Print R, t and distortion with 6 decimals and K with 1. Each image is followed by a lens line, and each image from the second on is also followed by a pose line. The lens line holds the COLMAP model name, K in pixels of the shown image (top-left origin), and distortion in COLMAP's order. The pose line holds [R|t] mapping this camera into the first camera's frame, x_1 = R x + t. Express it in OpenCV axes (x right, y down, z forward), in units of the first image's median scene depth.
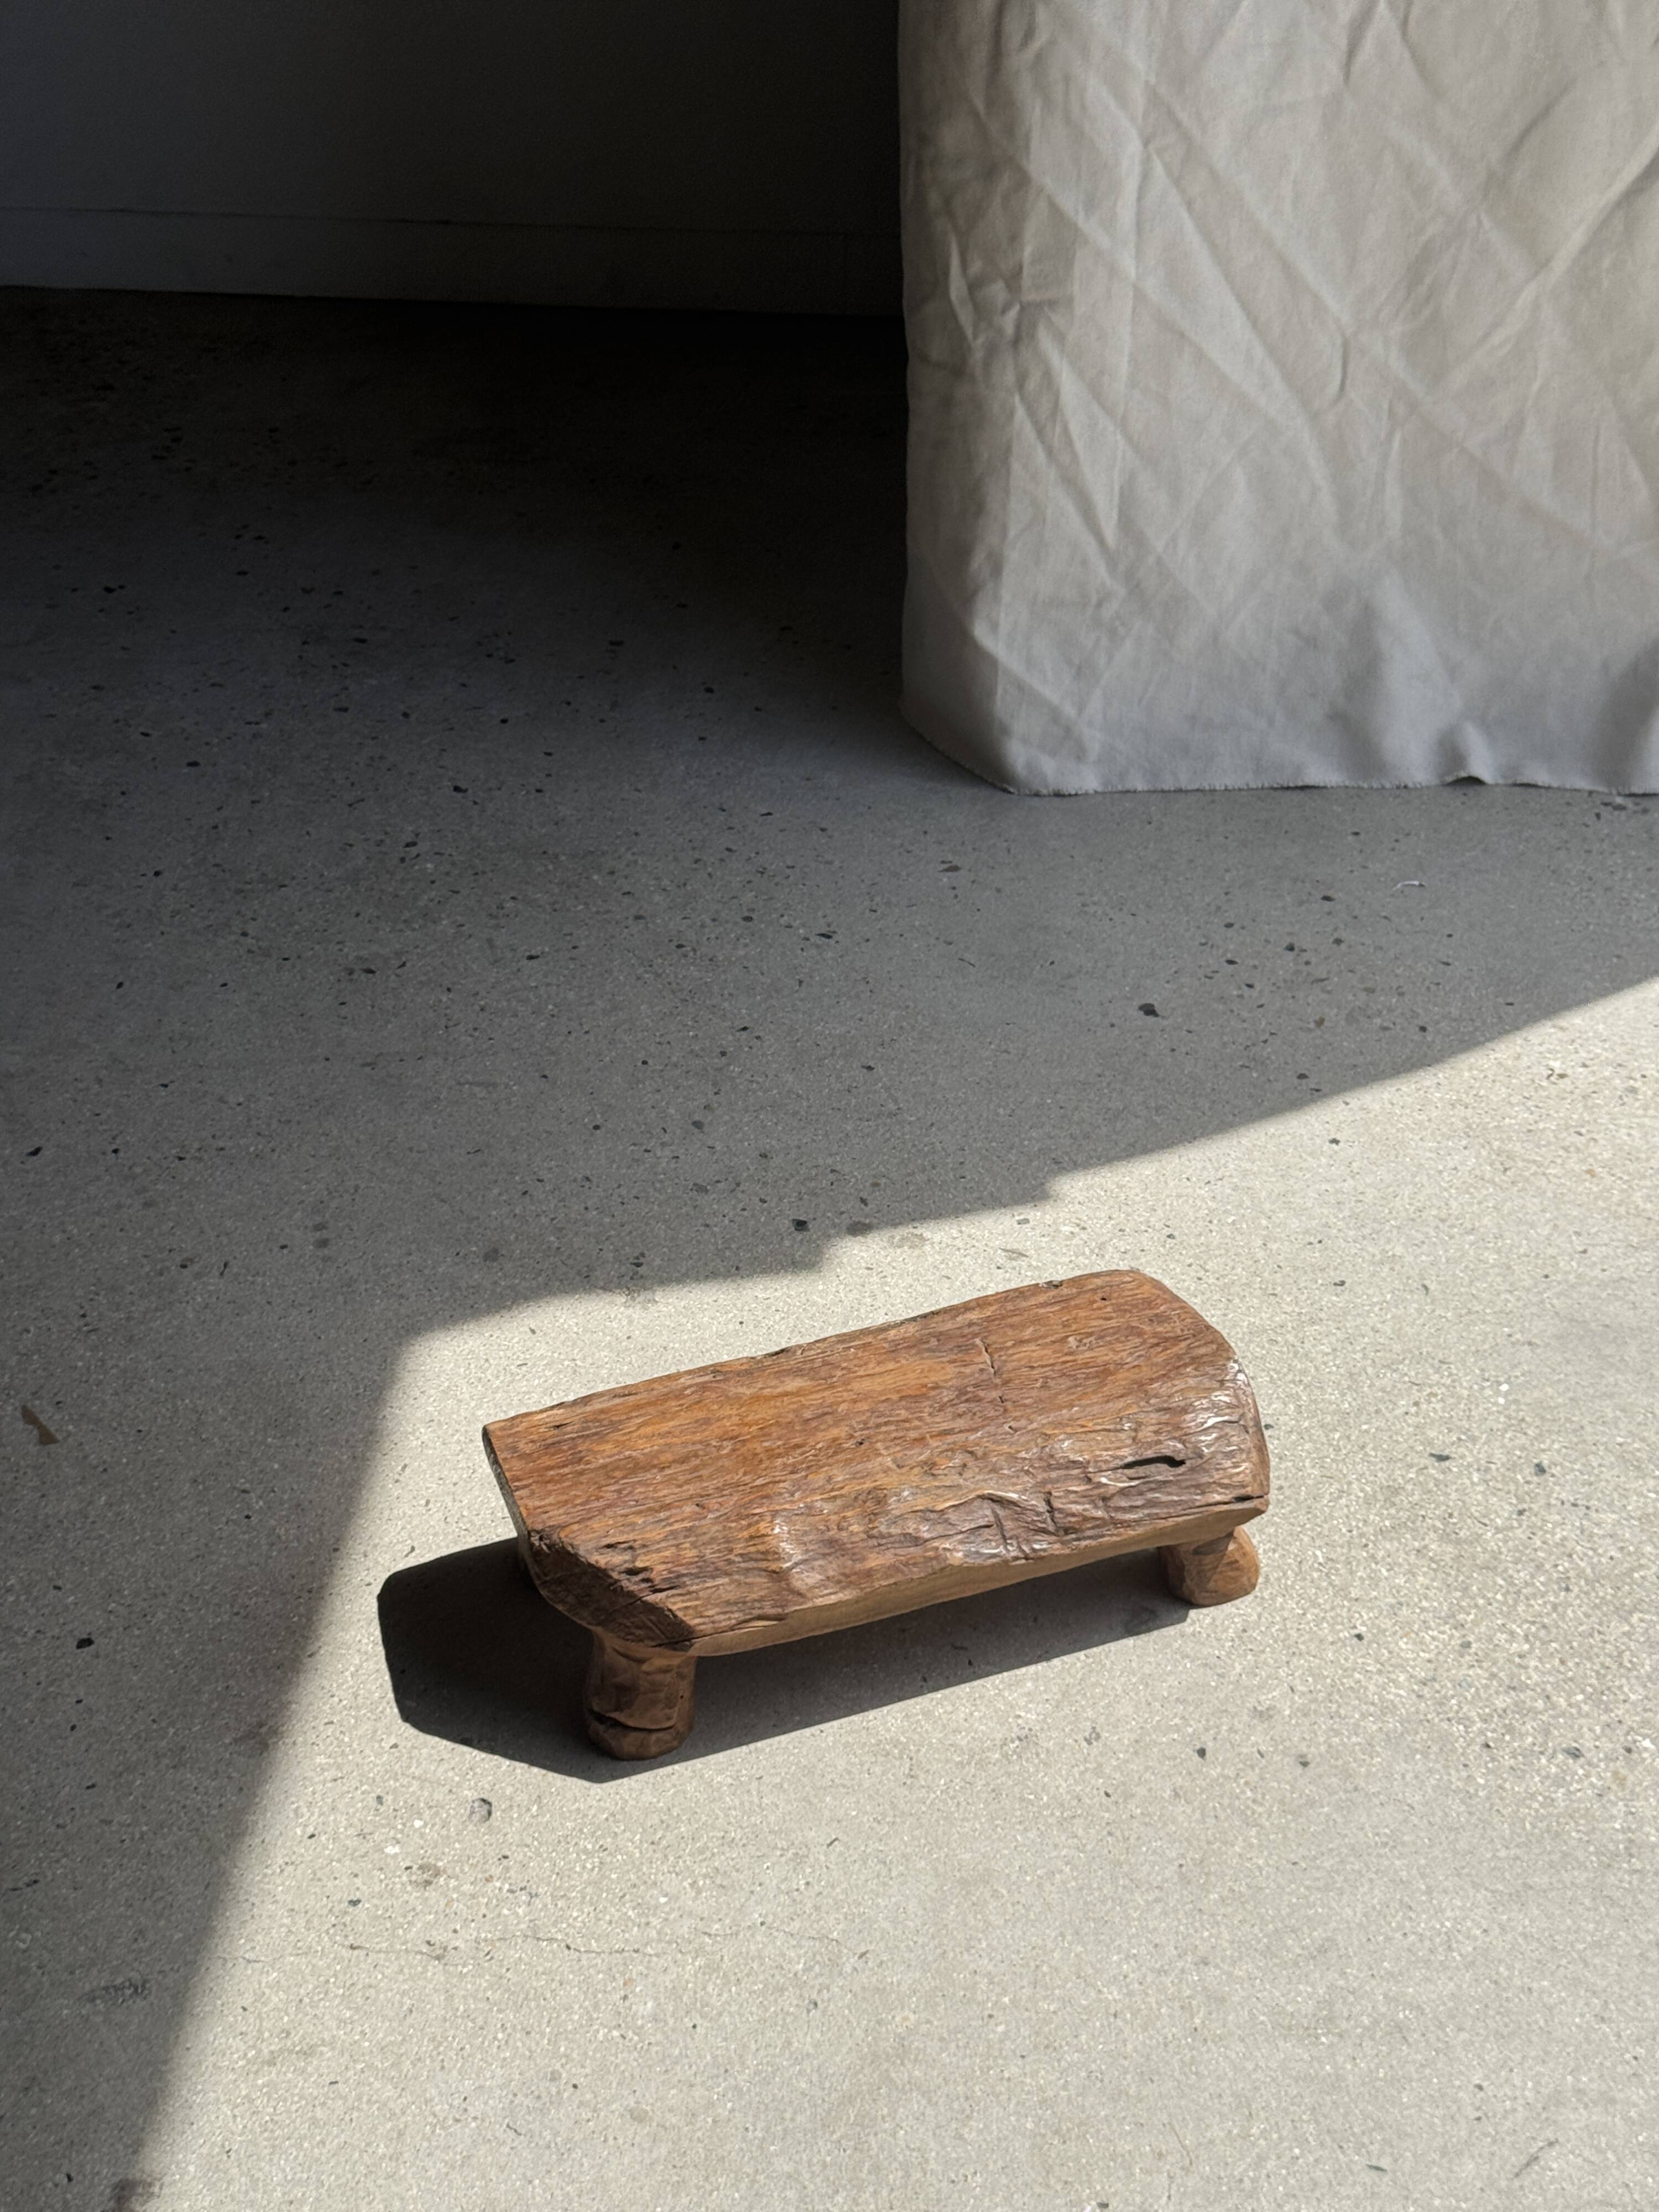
lens RADIAL K [[3107.6, 0, 826.4], [0, 3107.6, 1130.7], [0, 0, 1]] dist [0.189669, -0.513399]
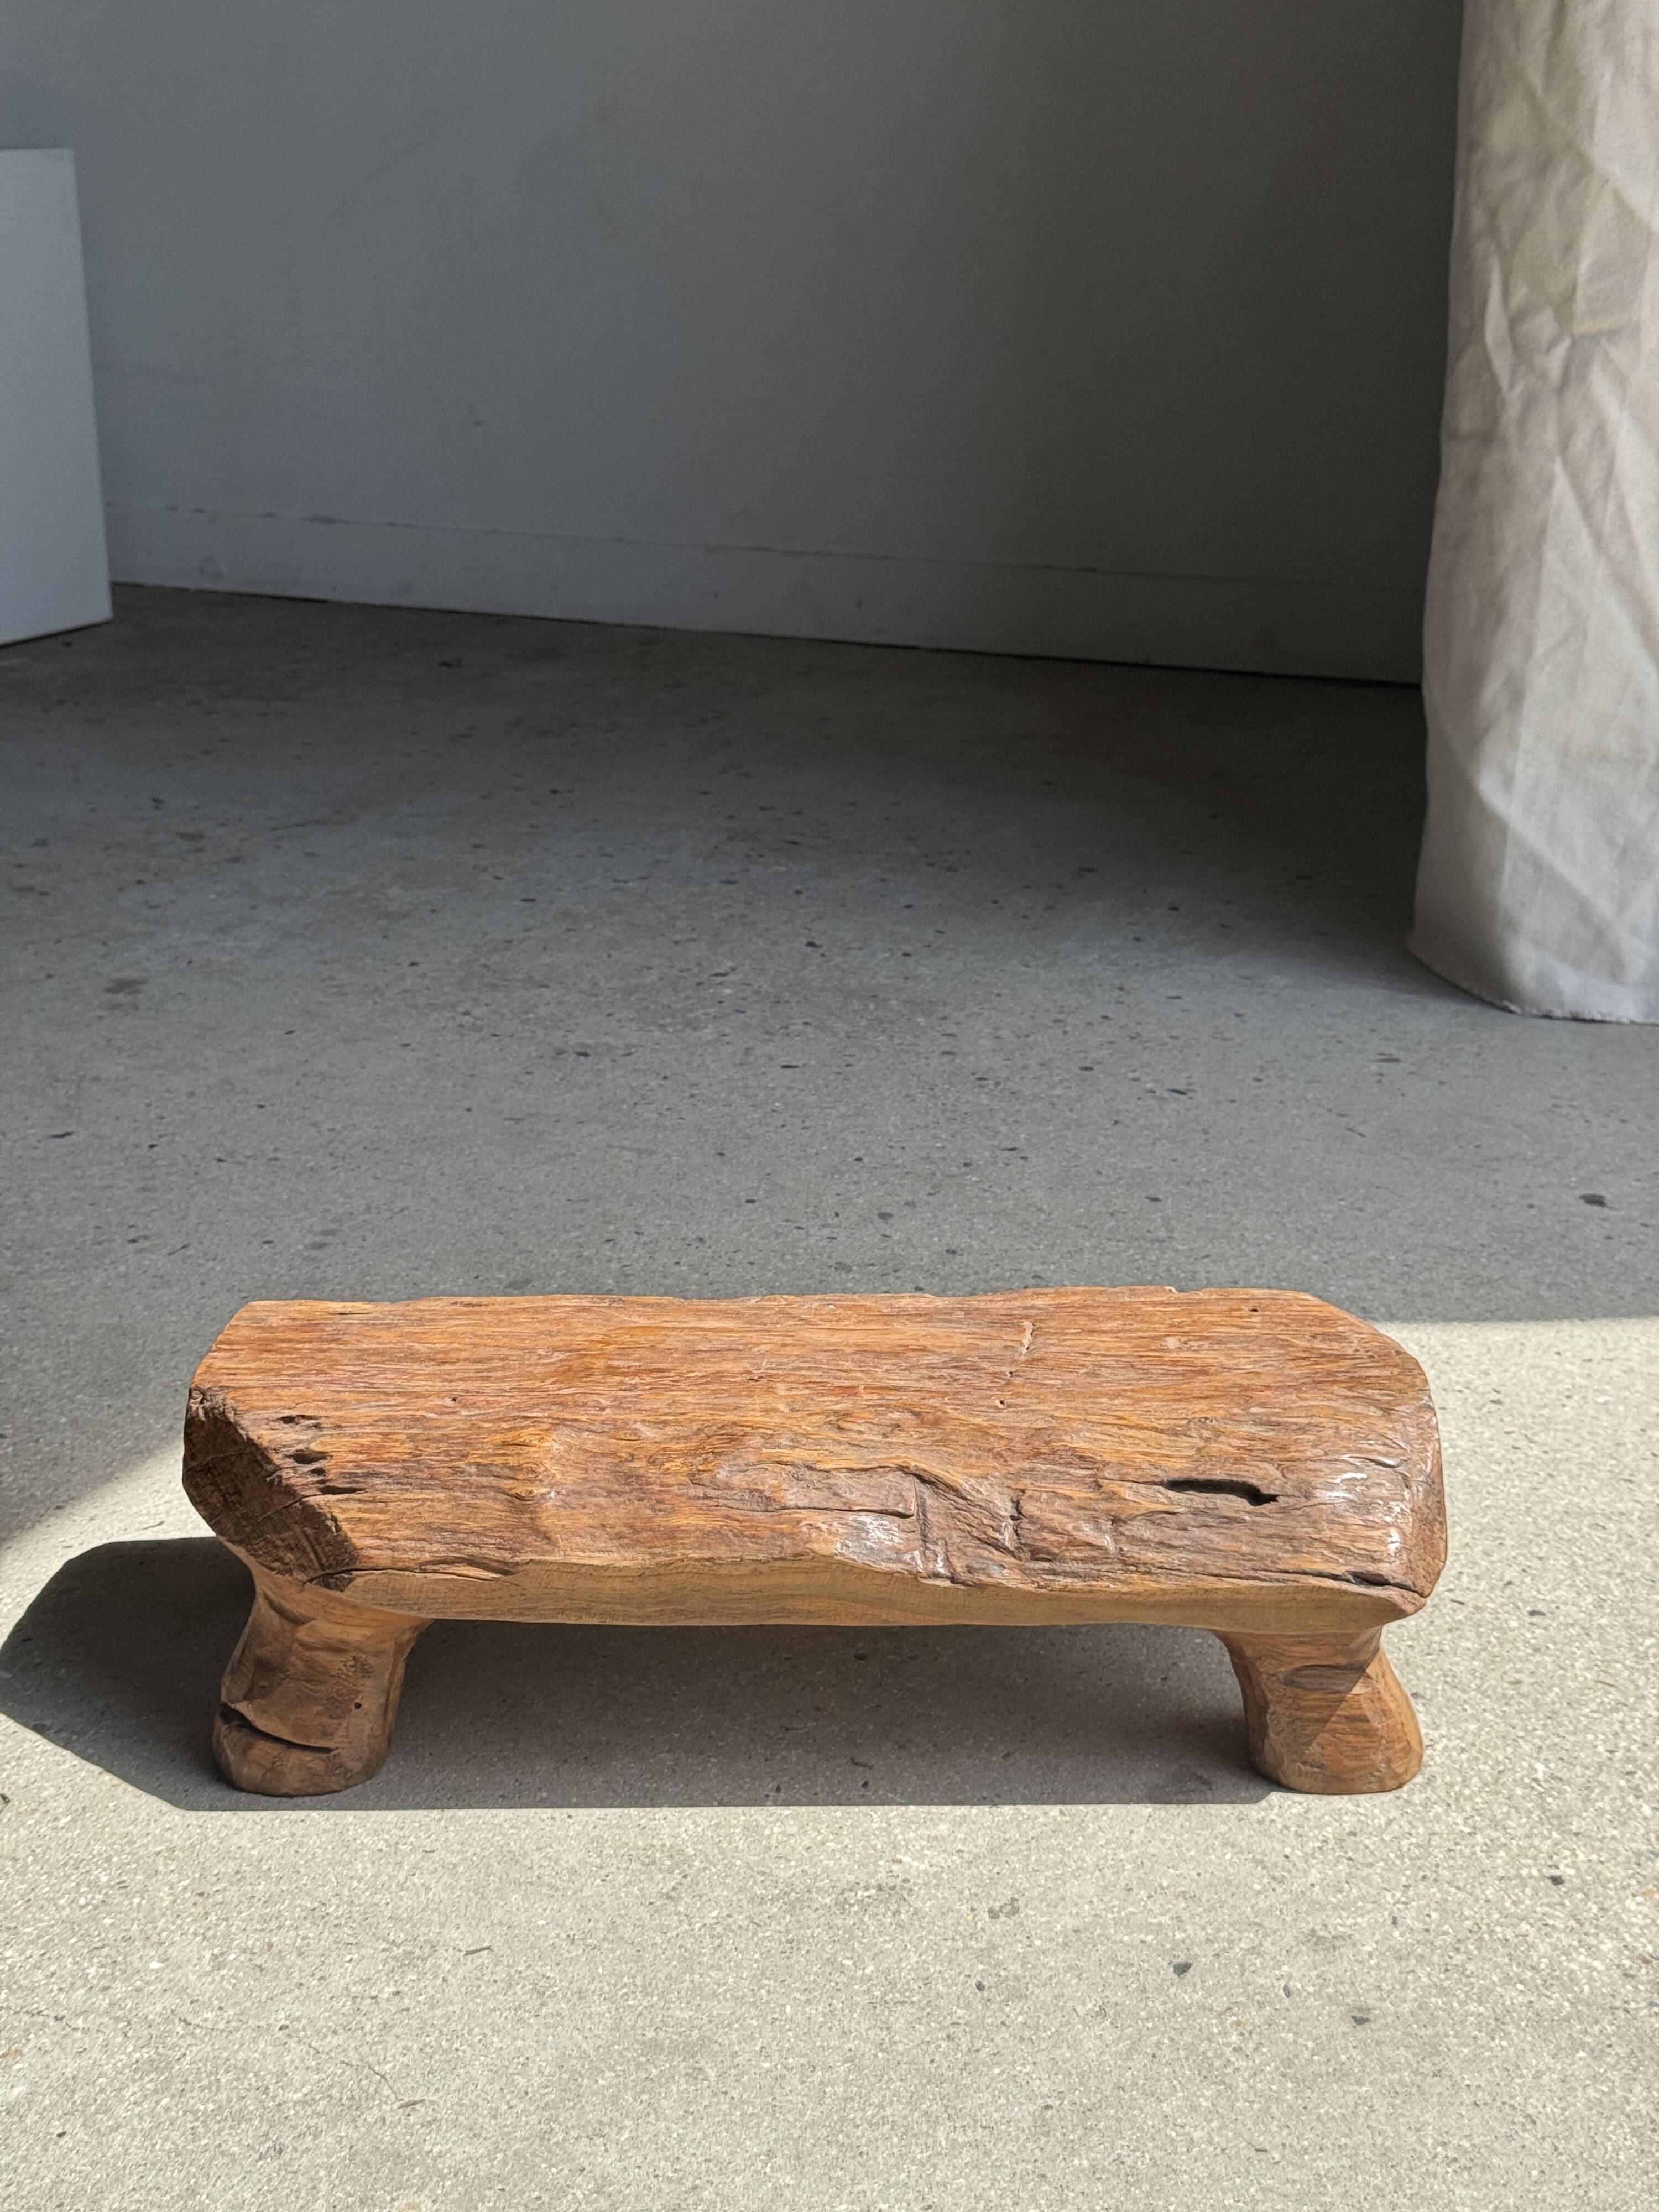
lens RADIAL K [[3107.6, 0, 826.4], [0, 3107.6, 1130.7], [0, 0, 1]] dist [0.189669, -0.513399]
pose [[0.940208, 0.111579, -0.321806, 0.163208], [-0.202245, 0.943112, -0.263888, 0.160495], [0.274054, 0.313193, 0.909288, 0.322401]]
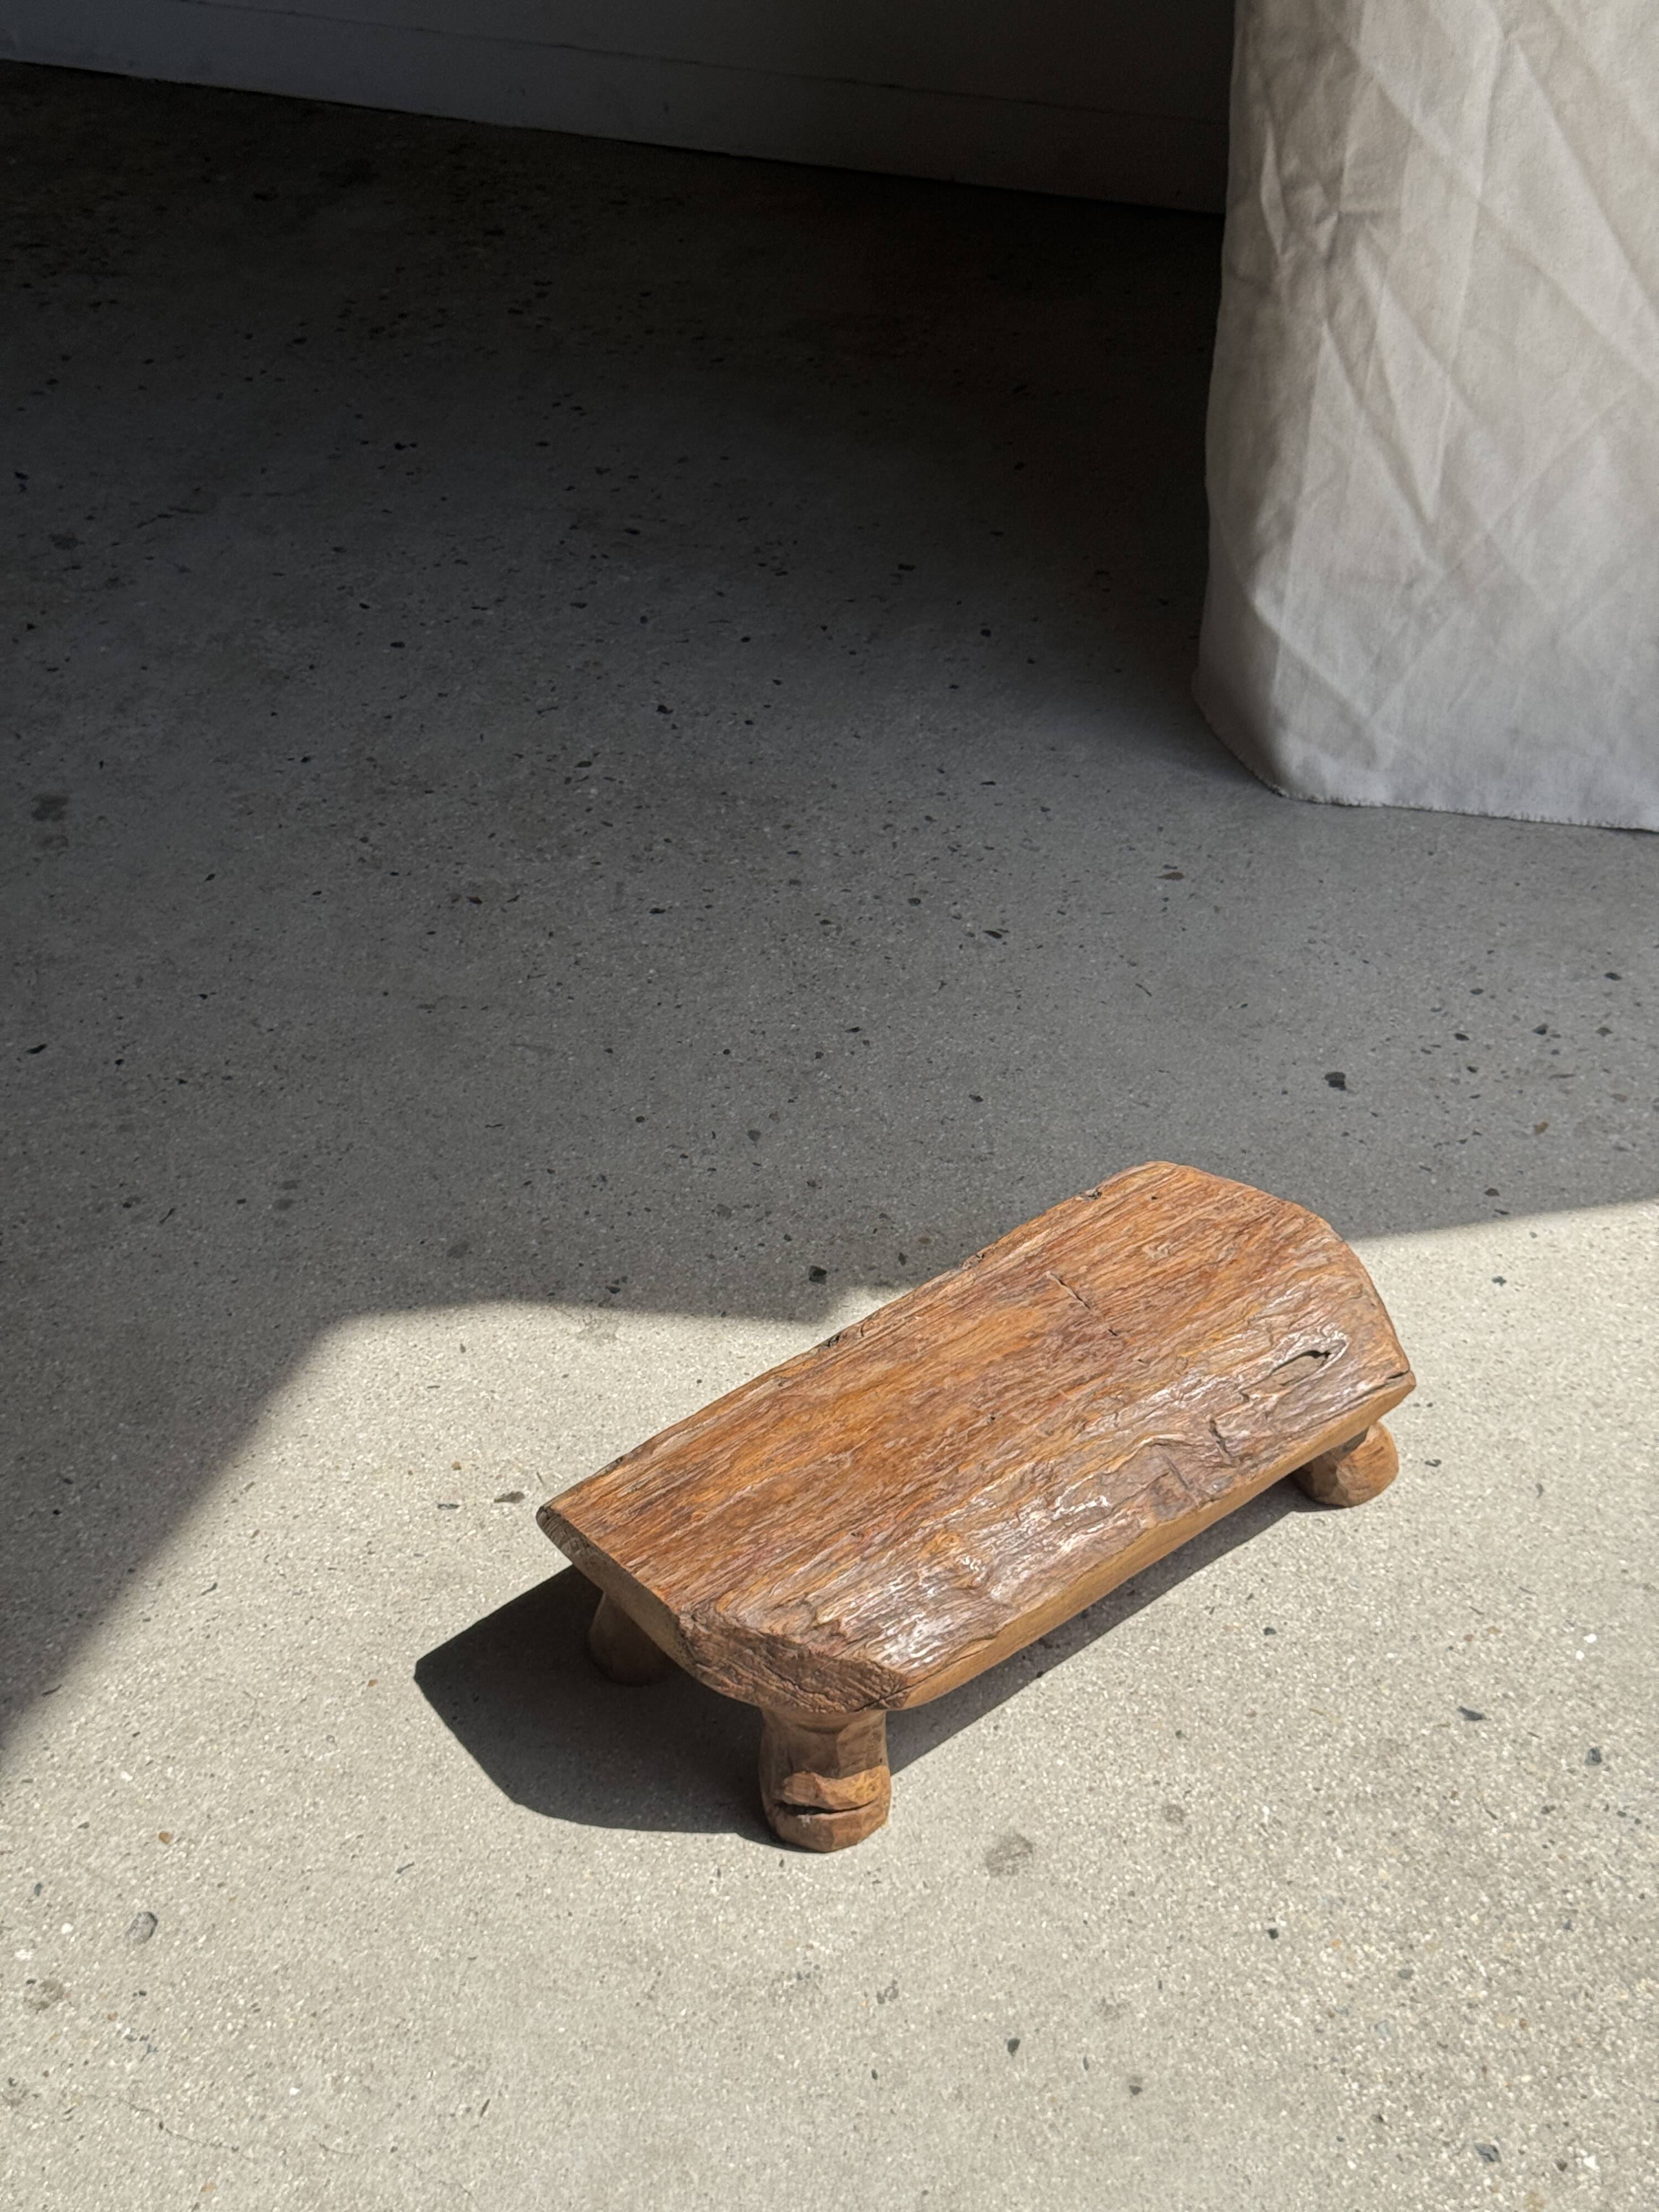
lens RADIAL K [[3109.2, 0, 829.5], [0, 3109.2, 1106.0], [0, 0, 1]] dist [0.195859, -0.499194]
pose [[0.962477, 0.155709, -0.222245, 0.157840], [-0.151409, 0.987802, 0.036366, -0.041400], [0.225196, -0.001352, 0.974312, 0.161272]]
